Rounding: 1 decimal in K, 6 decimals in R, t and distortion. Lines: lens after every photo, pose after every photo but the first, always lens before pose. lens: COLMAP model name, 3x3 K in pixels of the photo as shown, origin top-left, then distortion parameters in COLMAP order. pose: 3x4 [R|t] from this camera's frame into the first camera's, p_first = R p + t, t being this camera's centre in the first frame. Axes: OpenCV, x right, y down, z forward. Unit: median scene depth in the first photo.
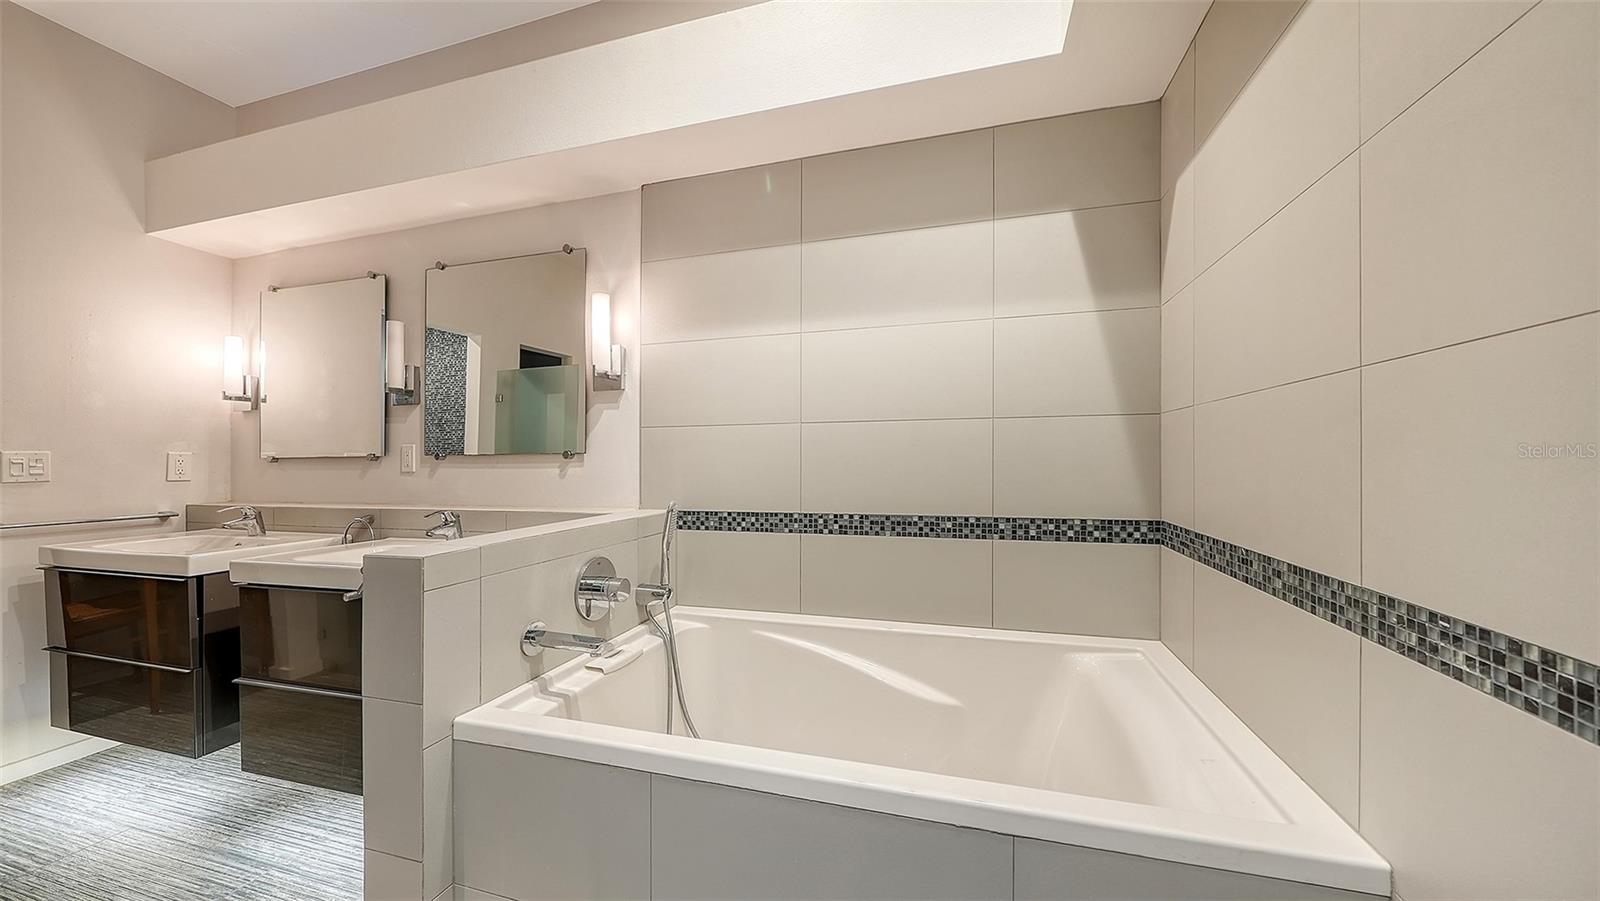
lens RADIAL K [[577.2, 0, 797.6], [0, 577.2, 454.7], [0, 0, 1]] dist [0.000796, 0.000014]
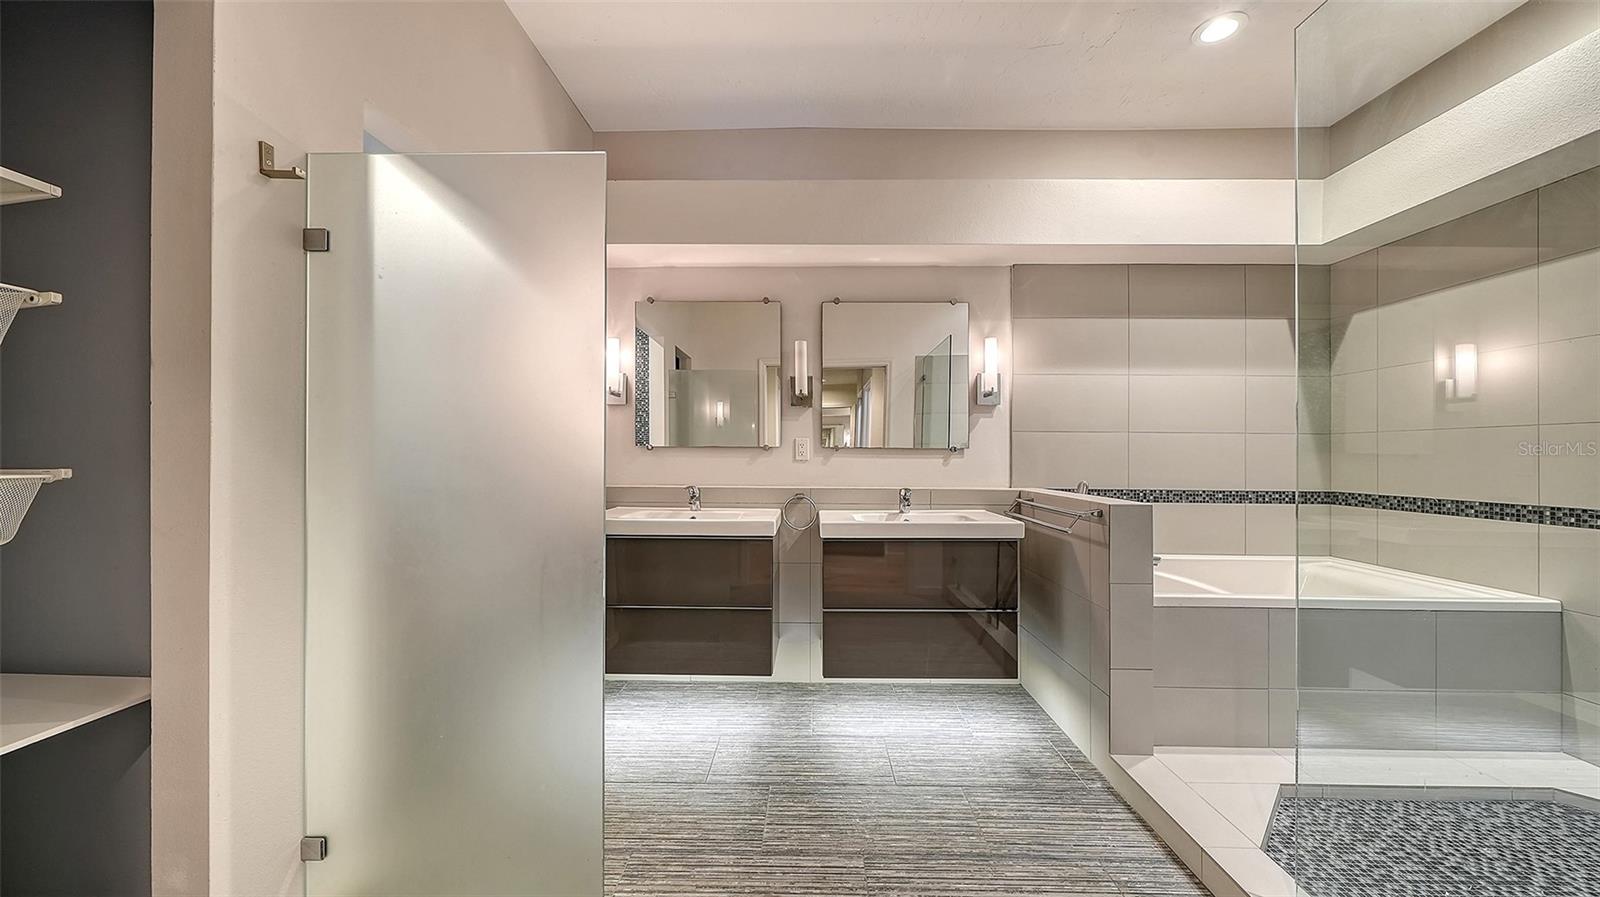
lens RADIAL K [[558.2, 0, 803.2], [0, 558.2, 456.7], [0, 0, 1]] dist [0.000989, 0.000069]
pose [[0.960214, 0.020333, 0.278523, -1.339763], [-0.018790, 0.999790, -0.008209, 0.043171], [-0.278631, 0.002649, 0.960395, -0.228501]]
